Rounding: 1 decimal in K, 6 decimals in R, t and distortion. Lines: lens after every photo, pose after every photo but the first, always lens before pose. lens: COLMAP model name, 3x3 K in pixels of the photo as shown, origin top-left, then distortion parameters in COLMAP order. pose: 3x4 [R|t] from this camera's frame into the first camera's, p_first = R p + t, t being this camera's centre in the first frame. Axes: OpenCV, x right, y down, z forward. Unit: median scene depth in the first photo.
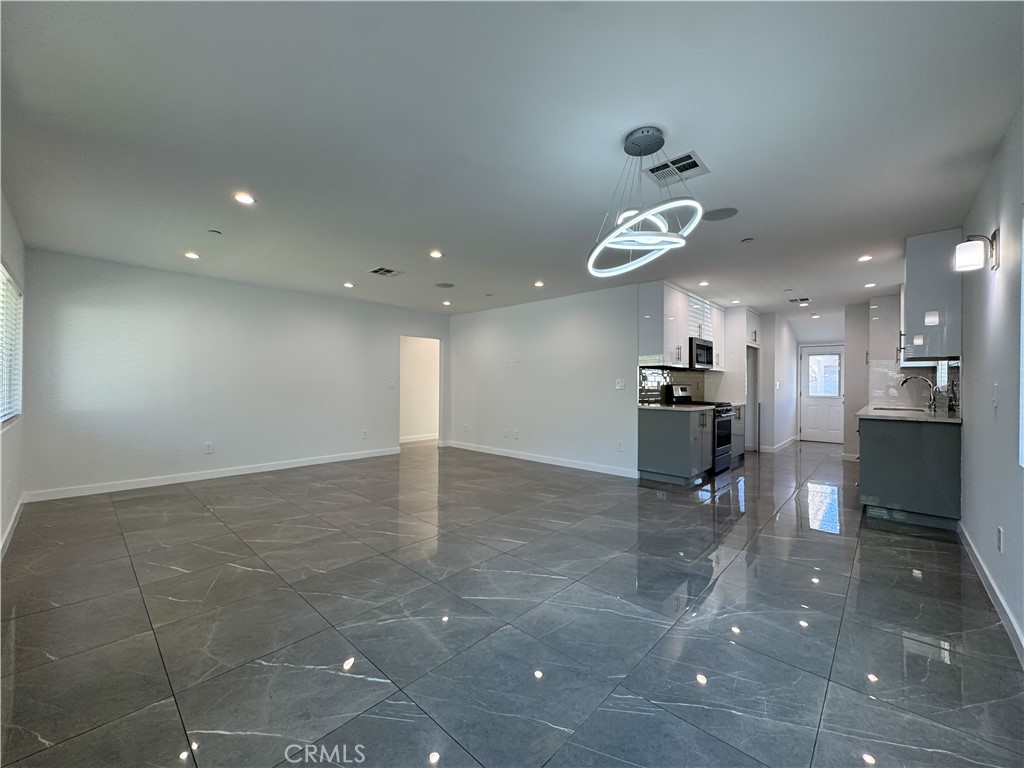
lens RADIAL K [[408.1, 0, 511.6], [0, 408.1, 385.1], [0, 0, 1]] dist [-0.000562, 0.000068]
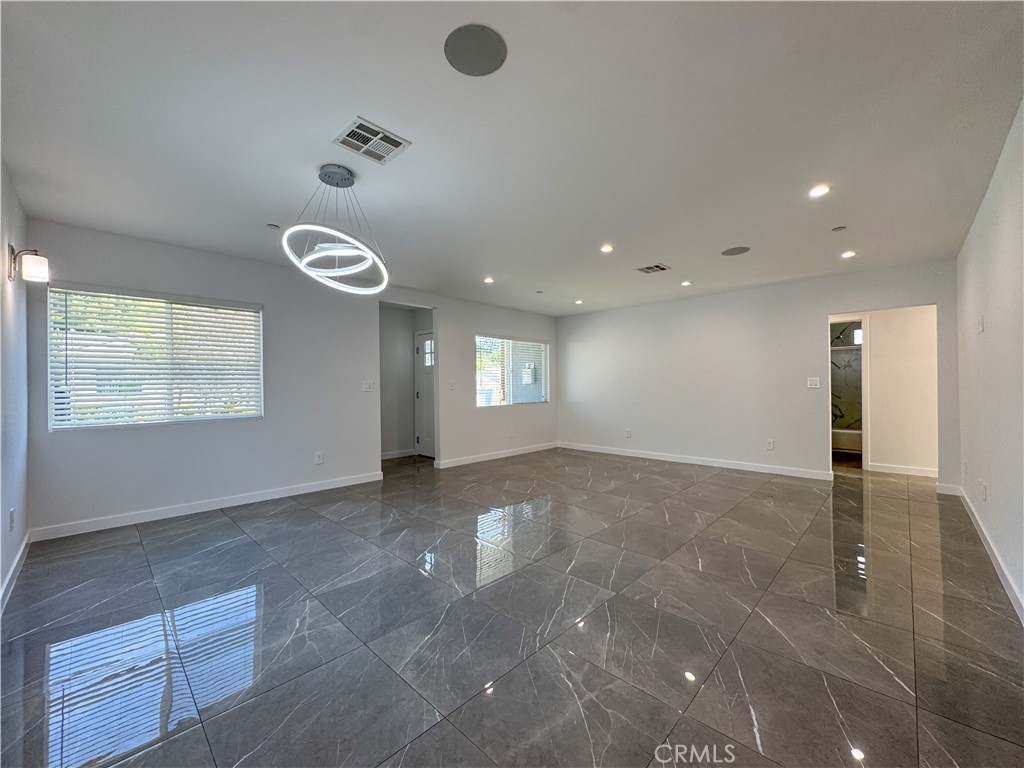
lens RADIAL K [[408.1, 0, 509.2], [0, 408.1, 384.7], [0, 0, 1]] dist [-0.000562, 0.000068]
pose [[-0.022414, -0.011737, -0.999680, 1.306616], [0.004463, 0.999920, -0.011840, 0.014365], [0.999739, -0.004727, -0.022360, 1.346120]]
